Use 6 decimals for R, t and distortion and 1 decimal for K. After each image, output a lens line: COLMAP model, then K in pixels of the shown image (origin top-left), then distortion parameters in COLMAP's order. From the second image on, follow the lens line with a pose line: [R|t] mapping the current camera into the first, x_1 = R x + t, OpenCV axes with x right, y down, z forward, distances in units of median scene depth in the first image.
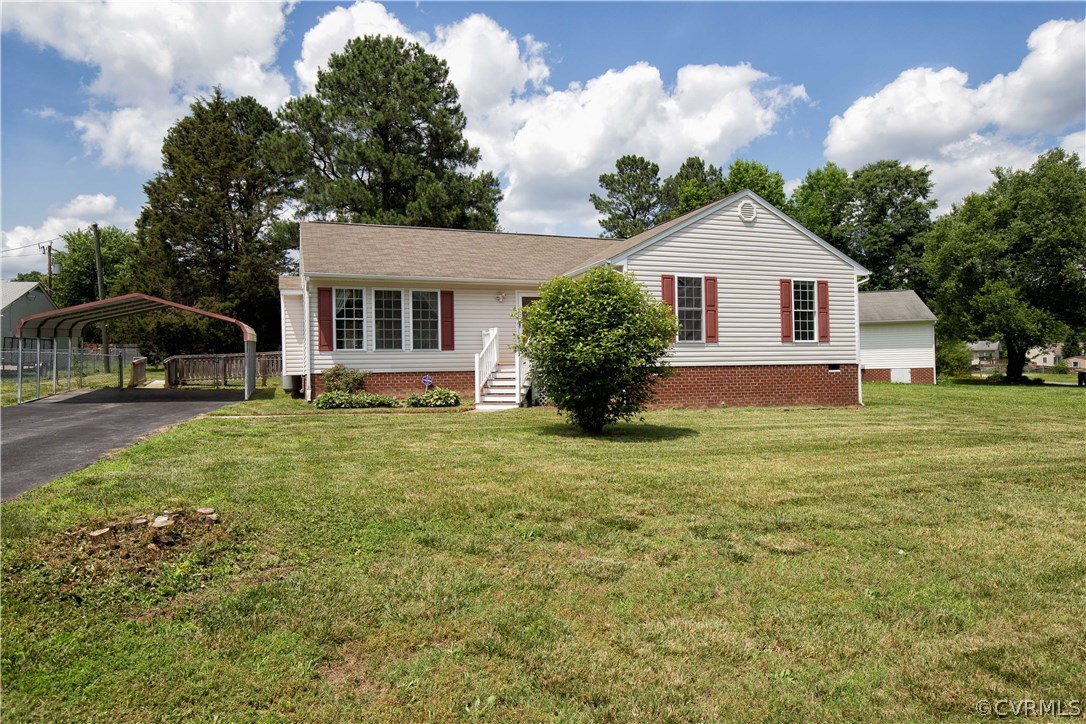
lens RADIAL K [[700.2, 0, 546.8], [0, 700.2, 365.9], [0, 0, 1]] dist [-0.010691, -0.009239]
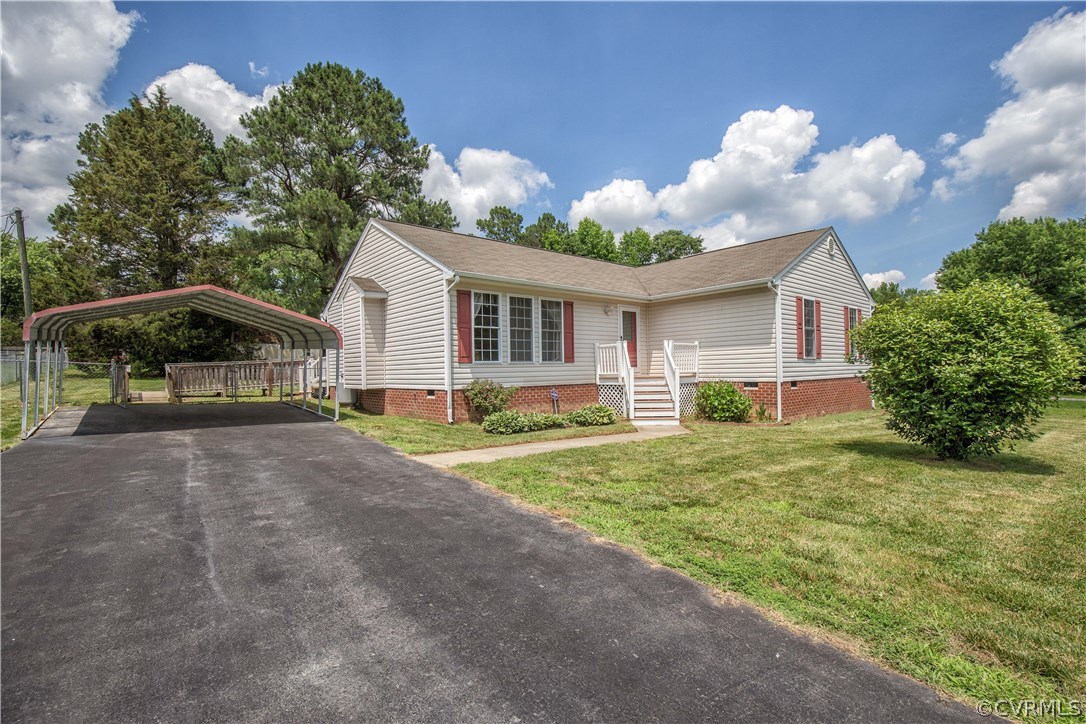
lens RADIAL K [[503.6, 0, 539.3], [0, 503.6, 365.5], [0, 0, 1]] dist [-0.035051, 0.002147]
pose [[0.940651, 0.005000, 0.339340, -0.417742], [-0.003716, 0.999983, -0.004435, -0.015223], [-0.339356, 0.002911, 0.940653, 0.361314]]
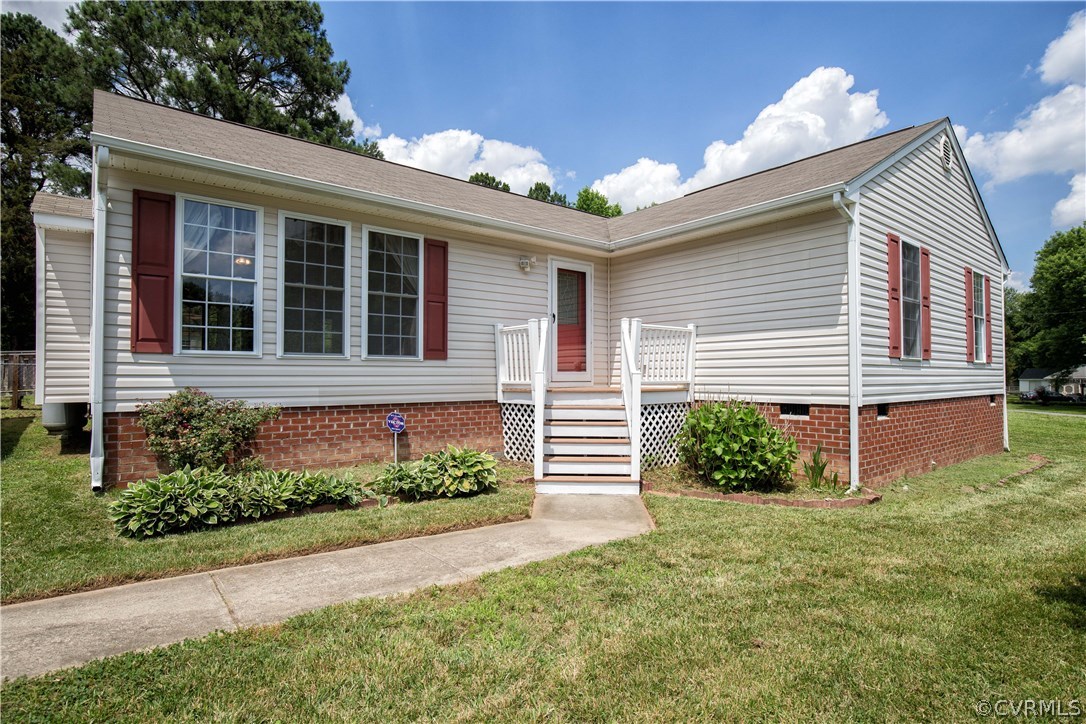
lens RADIAL K [[564.7, 0, 542.8], [0, 564.7, 364.9], [0, 0, 1]] dist [-0.020054, -0.000620]
pose [[0.946033, 0.024546, 0.323140, -0.198955], [-0.020247, 0.999656, -0.016659, -0.013495], [-0.323437, 0.009218, 0.946205, 0.600551]]
